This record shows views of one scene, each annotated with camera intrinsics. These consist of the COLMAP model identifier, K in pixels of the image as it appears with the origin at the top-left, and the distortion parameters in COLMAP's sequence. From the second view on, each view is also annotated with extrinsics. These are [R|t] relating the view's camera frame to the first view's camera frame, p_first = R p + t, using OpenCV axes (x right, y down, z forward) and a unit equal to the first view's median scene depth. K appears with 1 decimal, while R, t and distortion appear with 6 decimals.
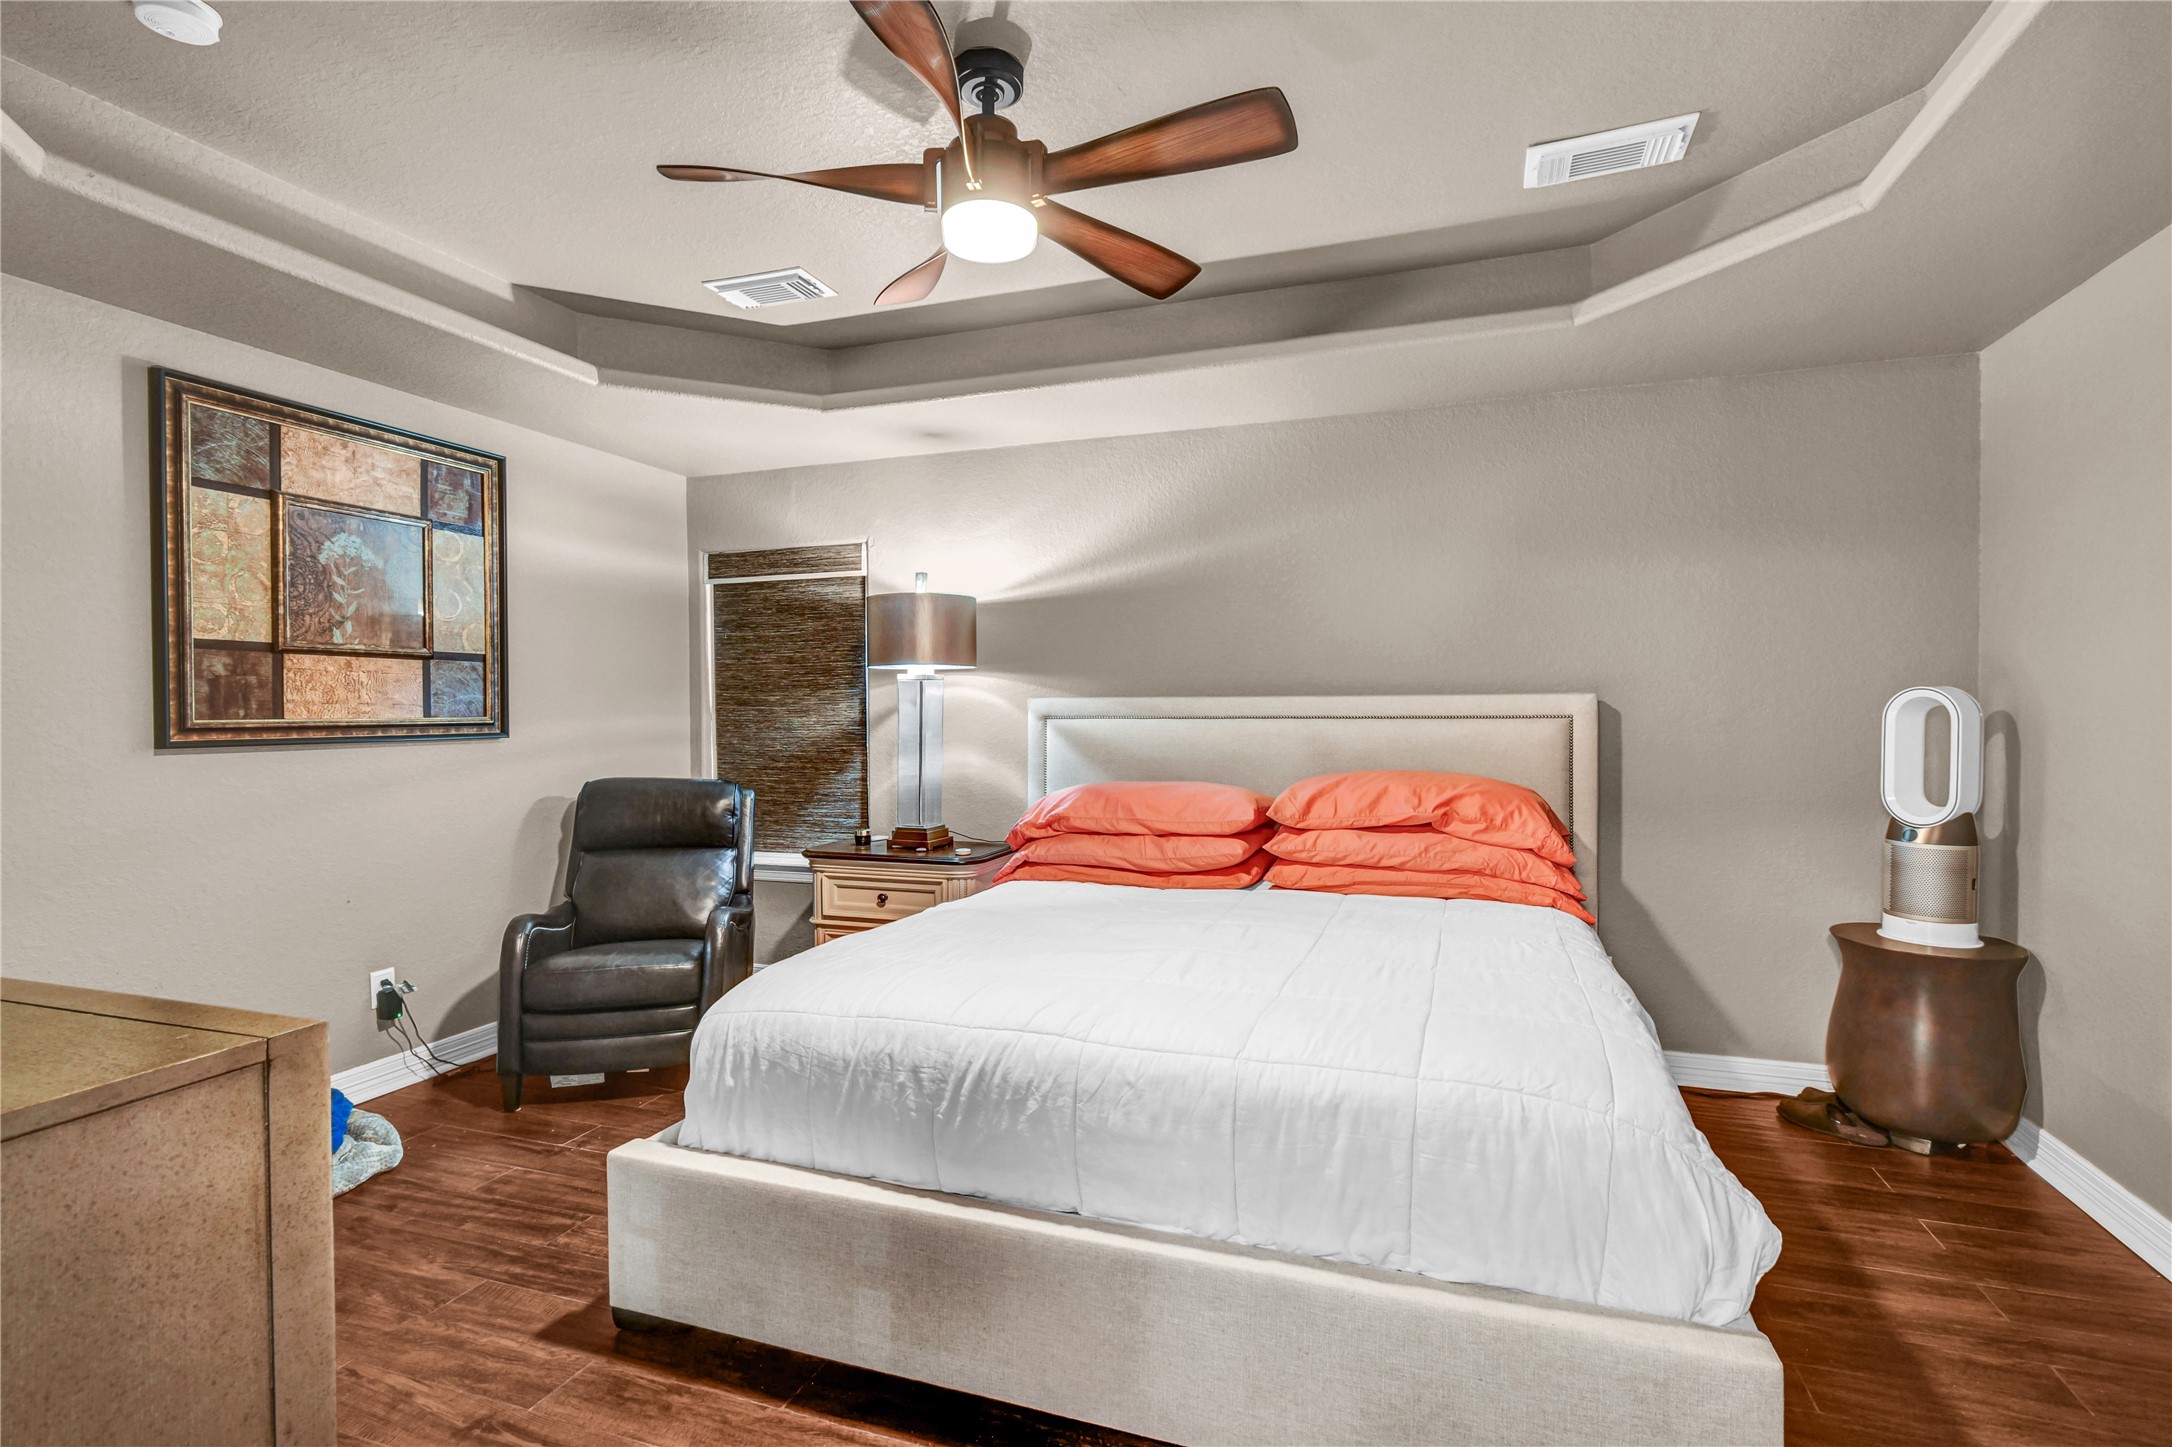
lens RADIAL K [[983.3, 0, 1105.5], [0, 983.3, 709.5], [0, 0, 1]] dist [0.001356, 0.001413]
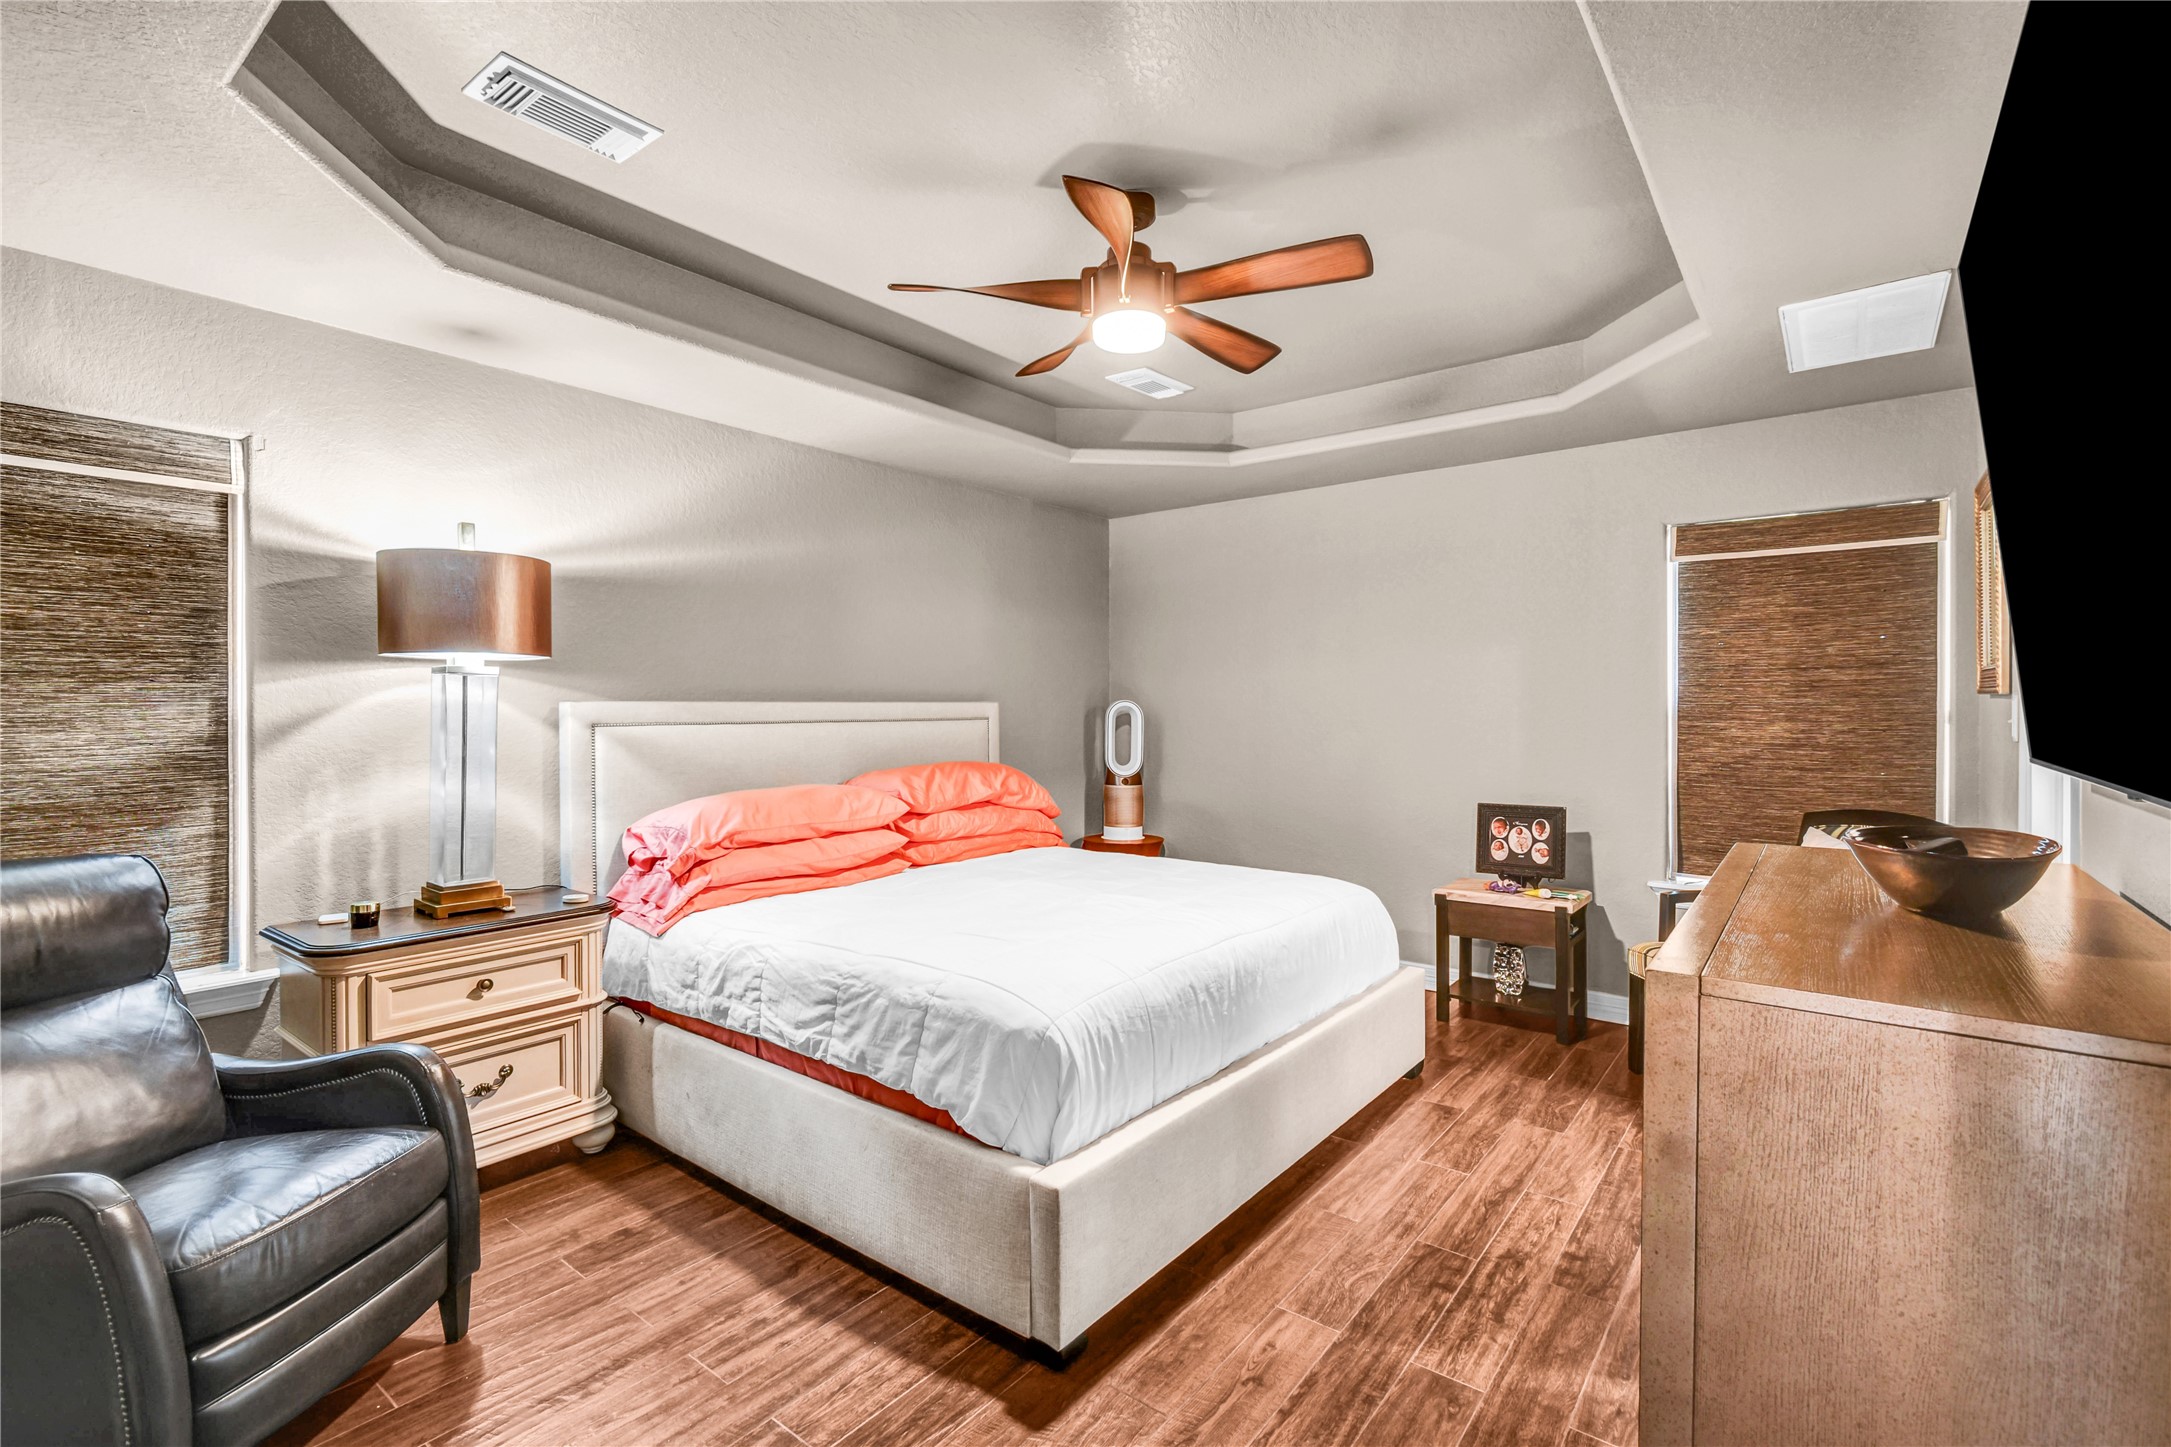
lens RADIAL K [[982.8, 0, 1105.0], [0, 982.8, 709.5], [0, 0, 1]] dist [0.001356, 0.001413]
pose [[0.330954, 0.002012, 0.943645, -0.690322], [0.004505, 0.999983, -0.003713, -0.000004], [-0.943636, 0.005480, 0.330939, 0.325709]]
